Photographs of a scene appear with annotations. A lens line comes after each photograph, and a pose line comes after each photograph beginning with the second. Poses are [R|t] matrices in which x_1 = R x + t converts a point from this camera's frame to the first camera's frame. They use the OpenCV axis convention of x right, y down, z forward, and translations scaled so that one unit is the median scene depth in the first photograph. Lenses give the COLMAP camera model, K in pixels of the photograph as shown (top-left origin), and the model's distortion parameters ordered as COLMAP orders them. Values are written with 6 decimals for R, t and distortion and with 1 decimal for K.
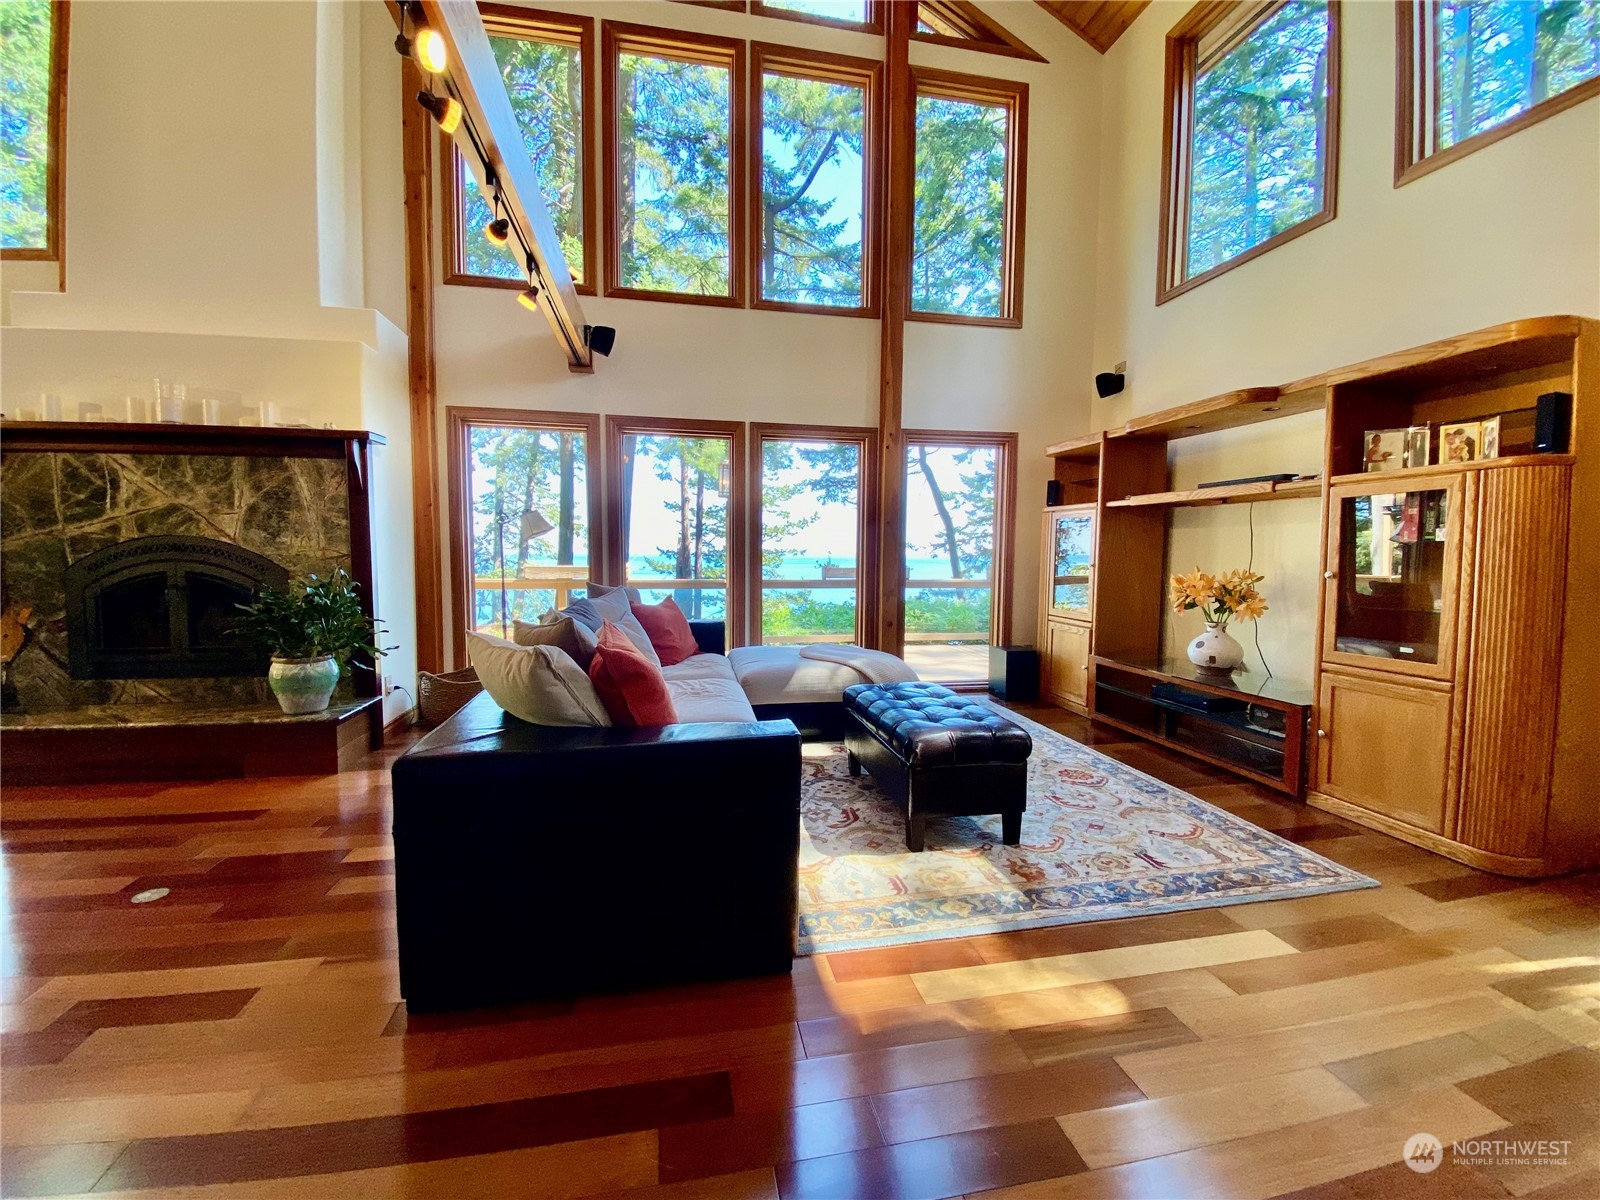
lens RADIAL K [[653.3, 0, 787.4], [0, 653.3, 599.3], [0, 0, 1]] dist [0.013204, -0.017922]
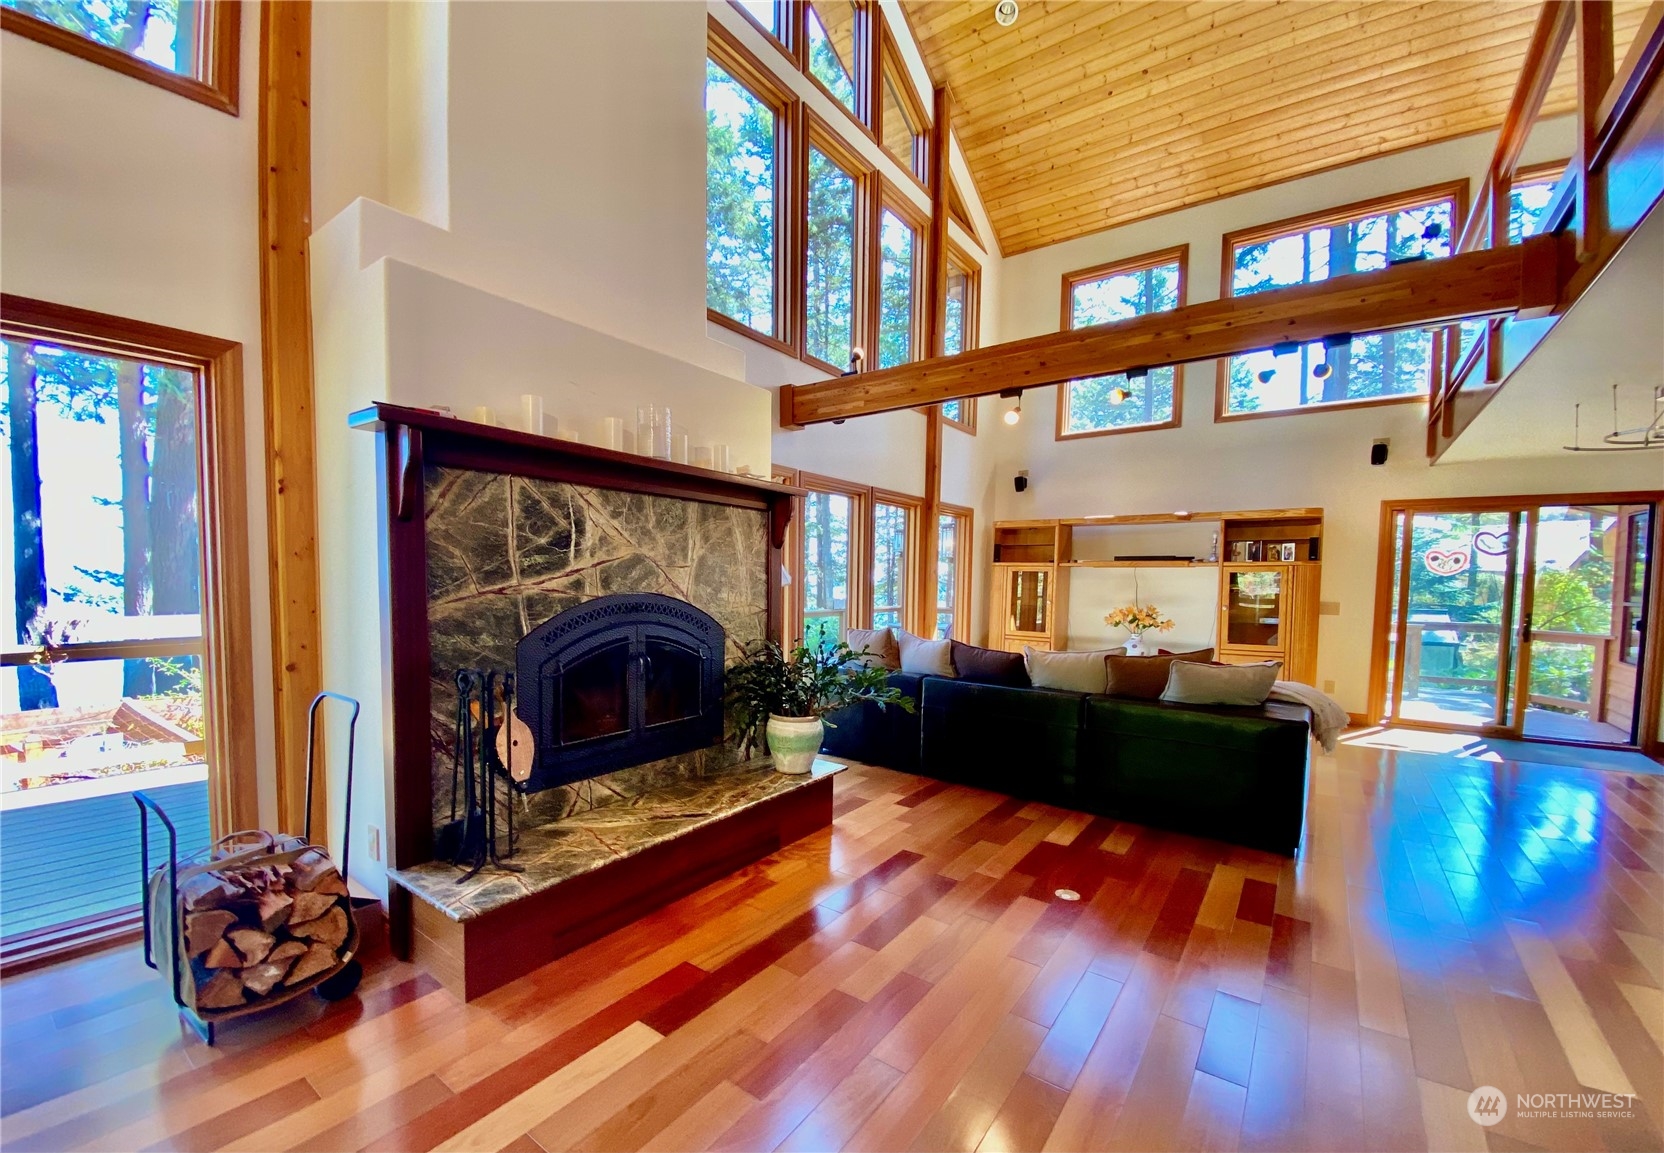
lens RADIAL K [[667.6, 0, 831.6], [0, 667.6, 622.3], [0, 0, 1]] dist [0.045499, -0.000027]
pose [[0.729363, -0.040467, 0.682929, -1.362765], [0.040562, 0.999051, 0.015878, -0.065095], [-0.682923, 0.016120, 0.730312, 0.219397]]
